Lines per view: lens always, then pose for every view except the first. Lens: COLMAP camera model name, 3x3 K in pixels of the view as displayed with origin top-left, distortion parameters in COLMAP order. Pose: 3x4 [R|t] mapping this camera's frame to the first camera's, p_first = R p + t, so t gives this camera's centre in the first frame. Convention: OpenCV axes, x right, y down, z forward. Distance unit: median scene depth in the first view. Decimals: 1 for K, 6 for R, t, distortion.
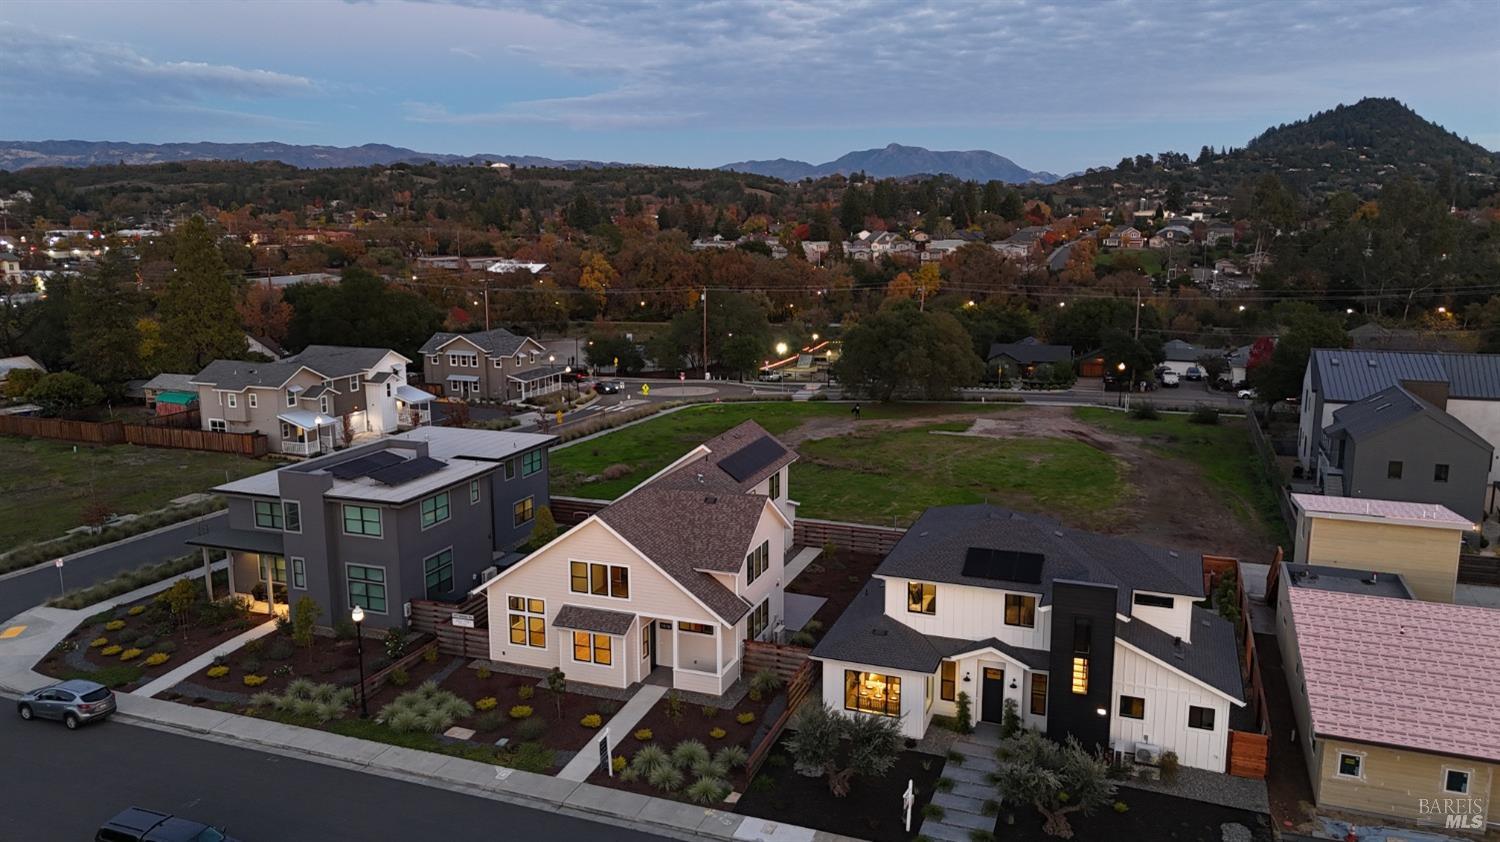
lens RADIAL K [[1091.5, 0, 750.0], [0, 1091.5, 421.0], [0, 0, 1]] dist [0.030990, -0.002846]
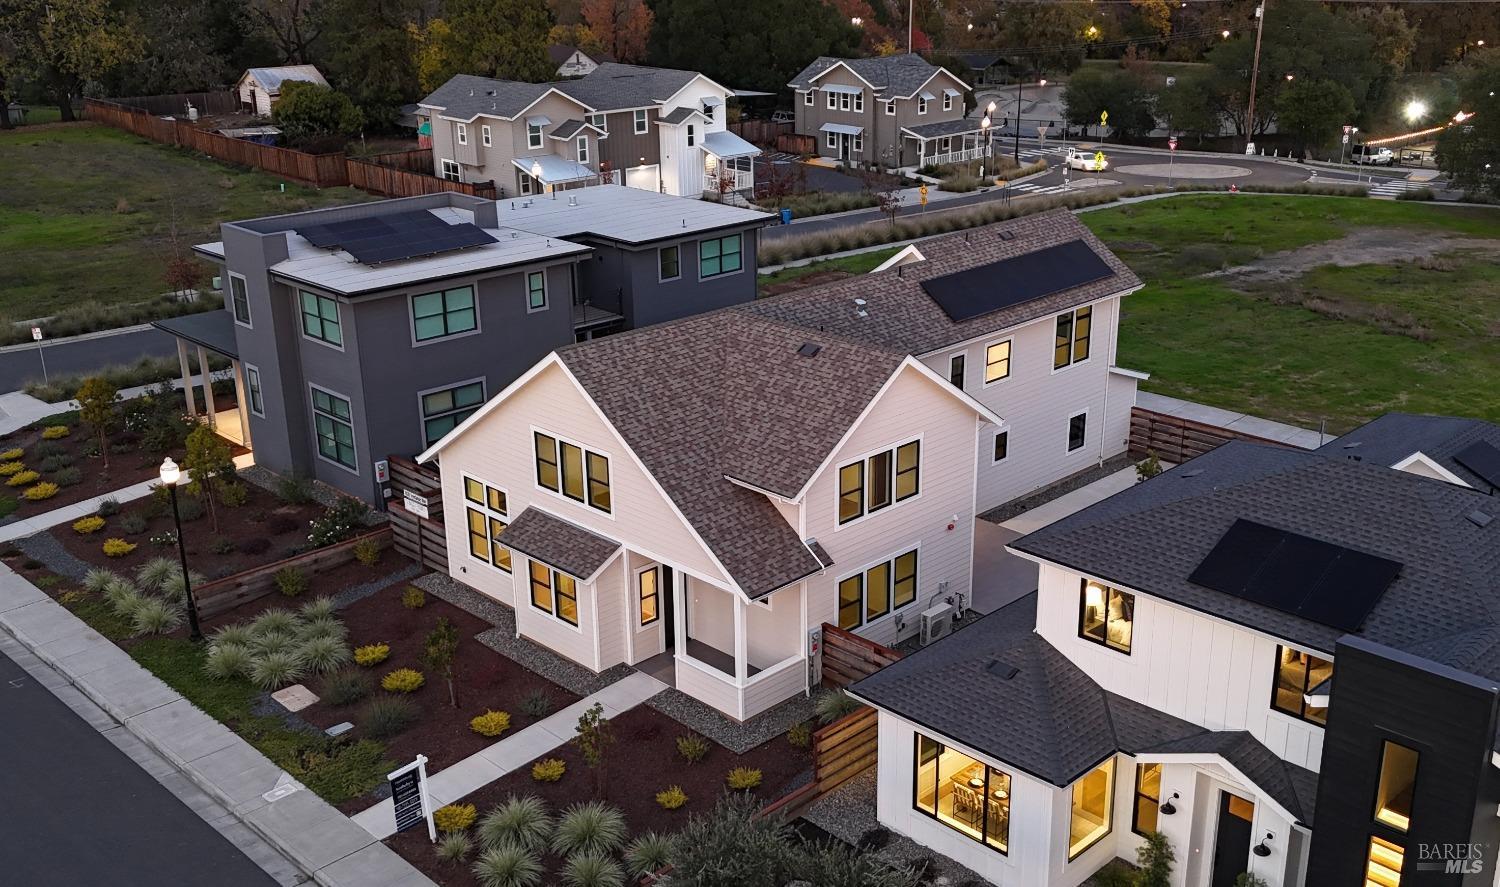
lens RADIAL K [[1544.6, 0, 756.0], [0, 1544.6, 472.4], [0, 0, 1]] dist [0.079489, -0.018333]
pose [[0.917946, 0.139905, -0.371216, 0.199740], [-0.076864, 0.980741, 0.179555, 0.000758], [0.389188, -0.136289, 0.911021, 0.289425]]
